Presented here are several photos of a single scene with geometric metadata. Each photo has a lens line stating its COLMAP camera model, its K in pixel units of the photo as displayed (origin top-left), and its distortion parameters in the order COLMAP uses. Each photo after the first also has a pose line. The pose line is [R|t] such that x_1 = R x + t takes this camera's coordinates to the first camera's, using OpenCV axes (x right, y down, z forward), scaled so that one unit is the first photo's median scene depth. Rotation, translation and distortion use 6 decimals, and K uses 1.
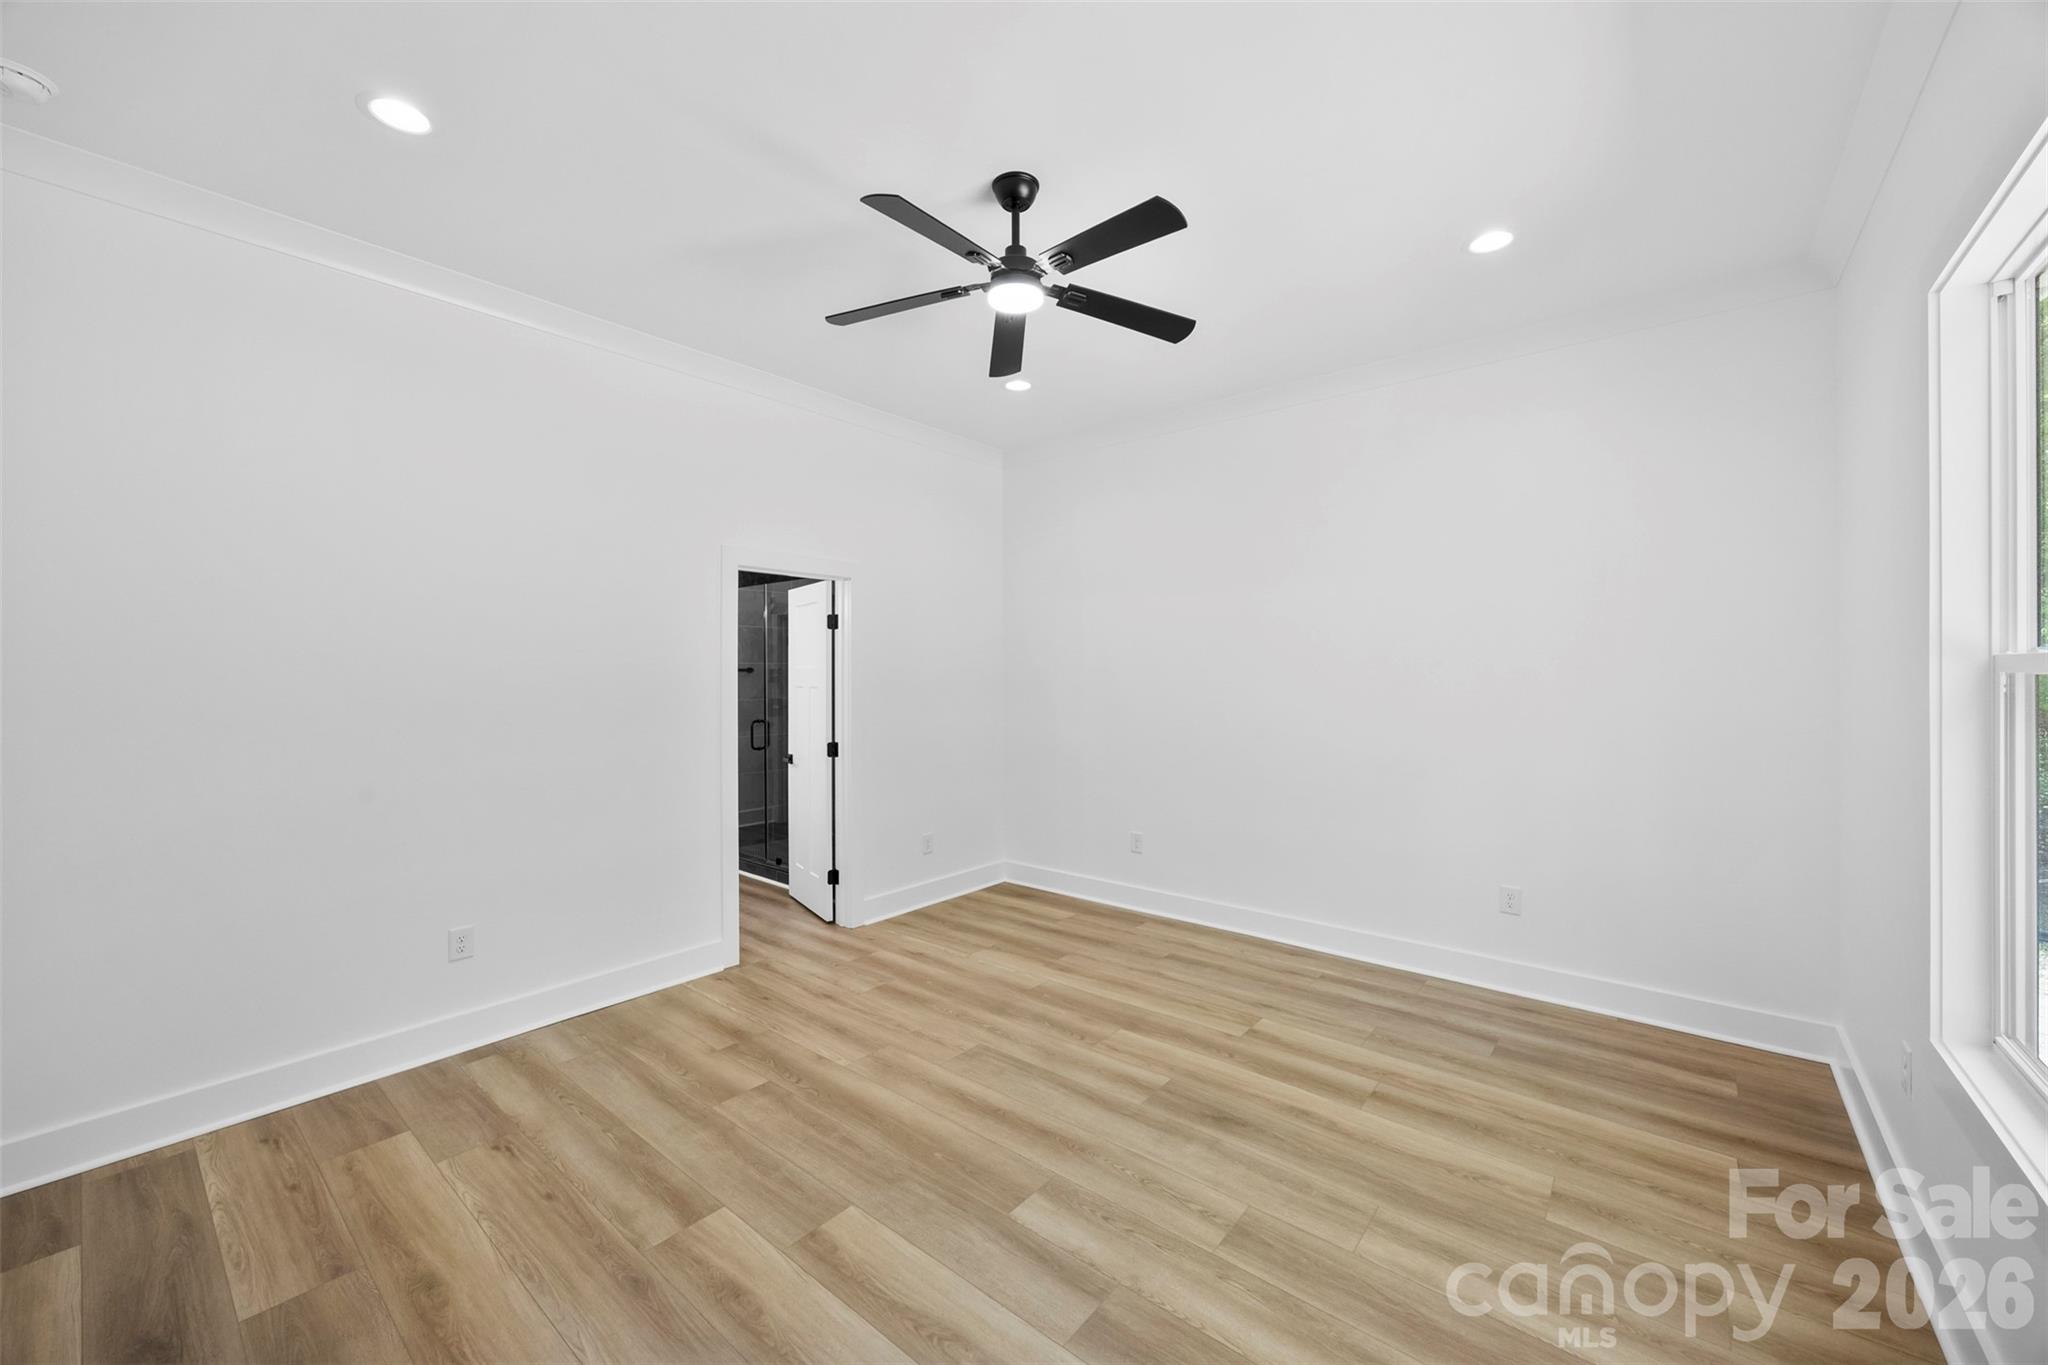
lens RADIAL K [[778.7, 0, 1030.1], [0, 778.7, 676.4], [0, 0, 1]] dist [0.000002, 0.000101]
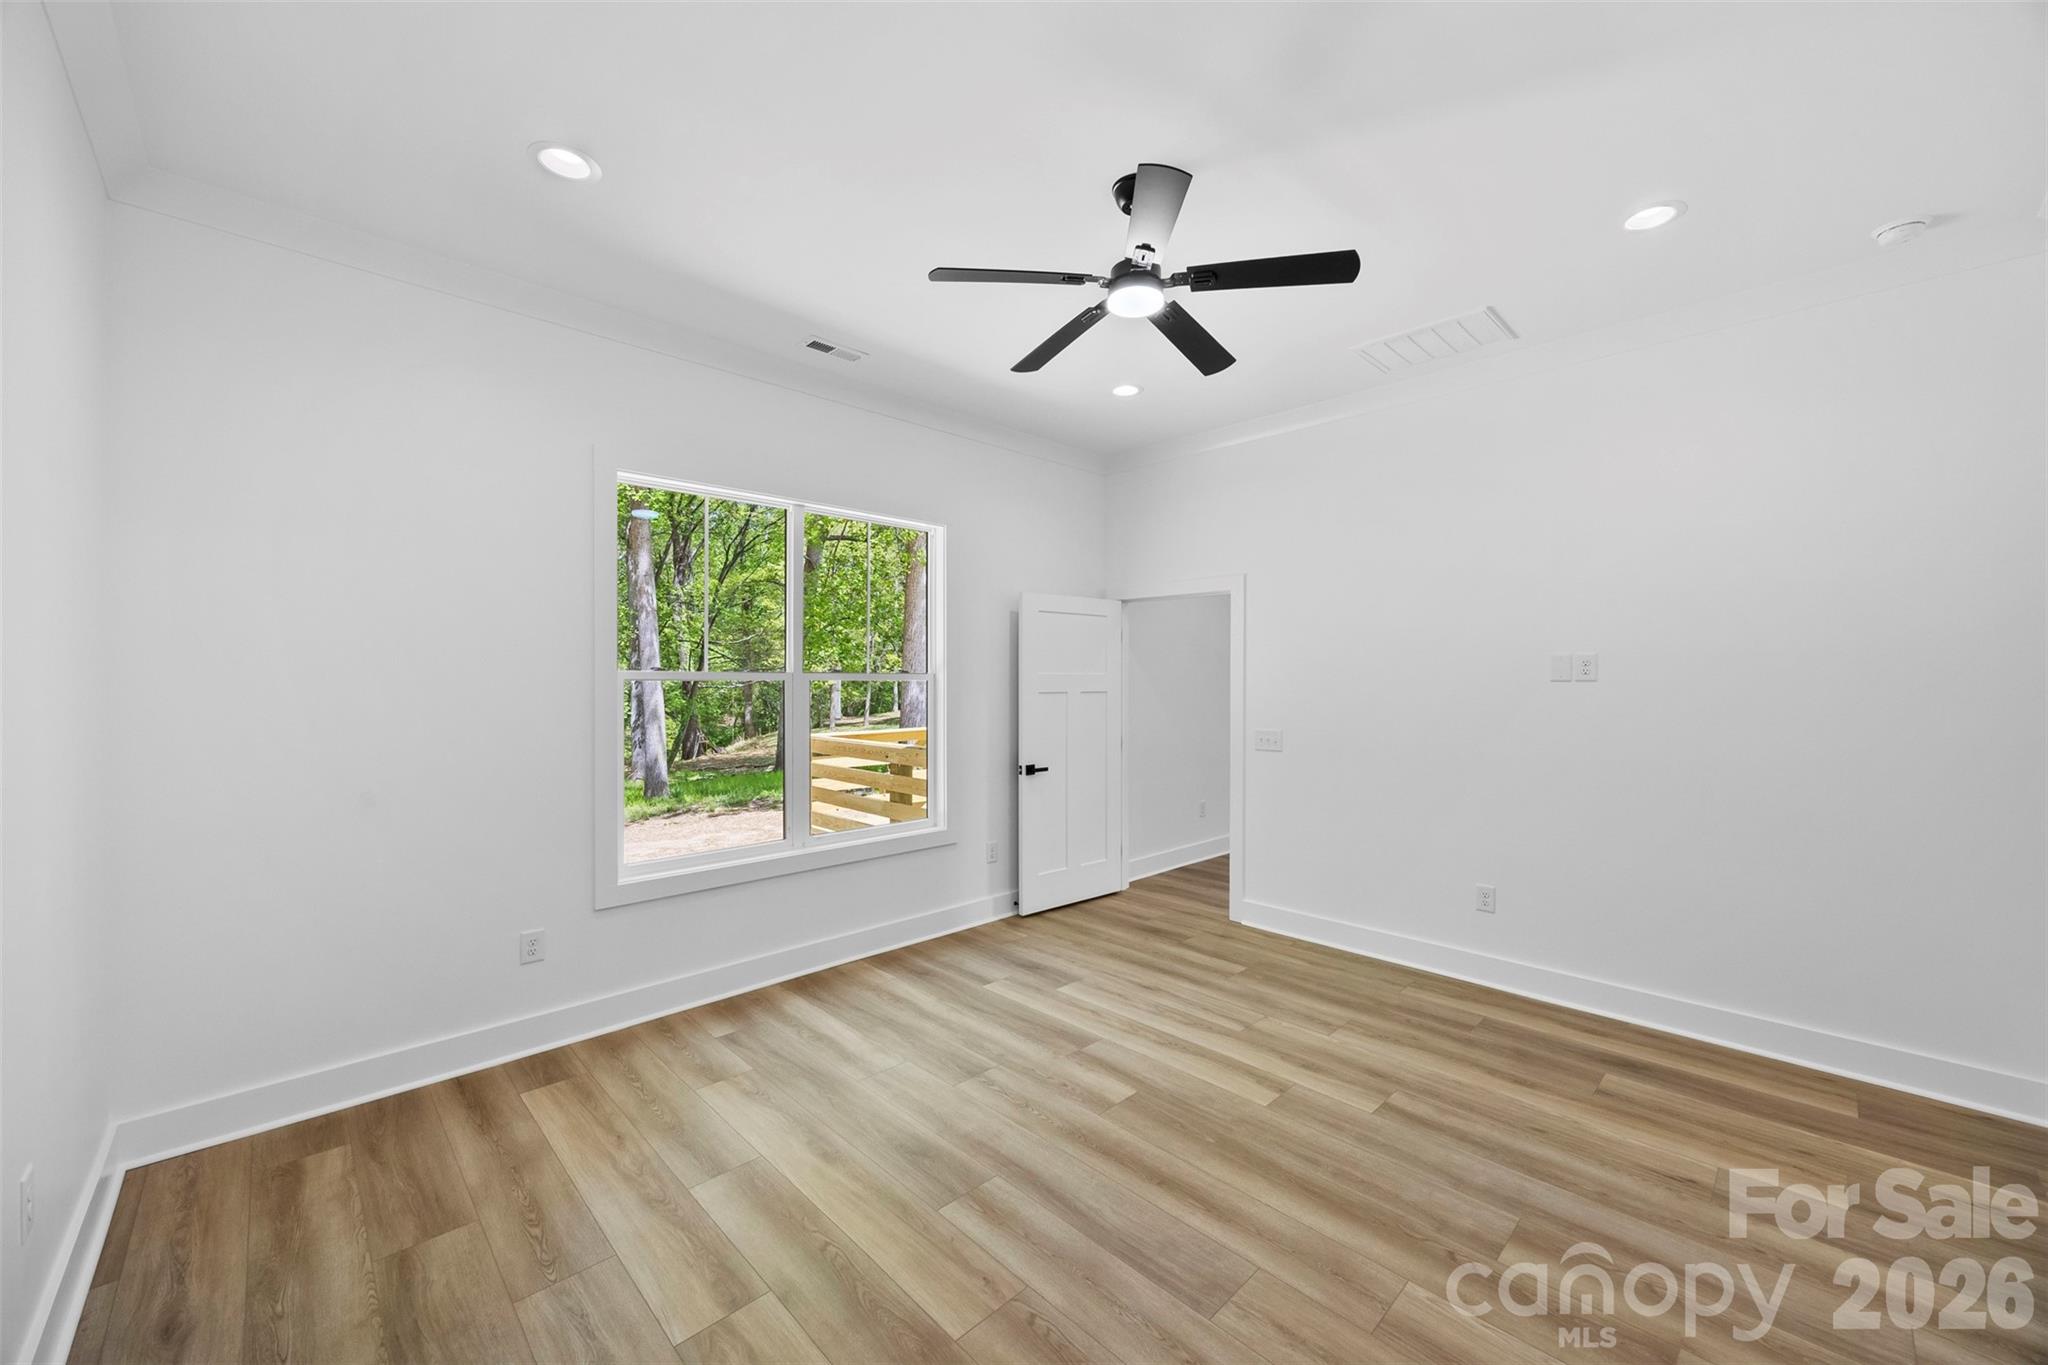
lens RADIAL K [[778.7, 0, 1030.1], [0, 778.7, 676.4], [0, 0, 1]] dist [0.000002, 0.000101]
pose [[-0.993719, 0.003765, 0.111843, 0.003305], [0.003975, 0.999991, 0.001653, -0.012385], [-0.111836, 0.002087, -0.993725, 2.000332]]
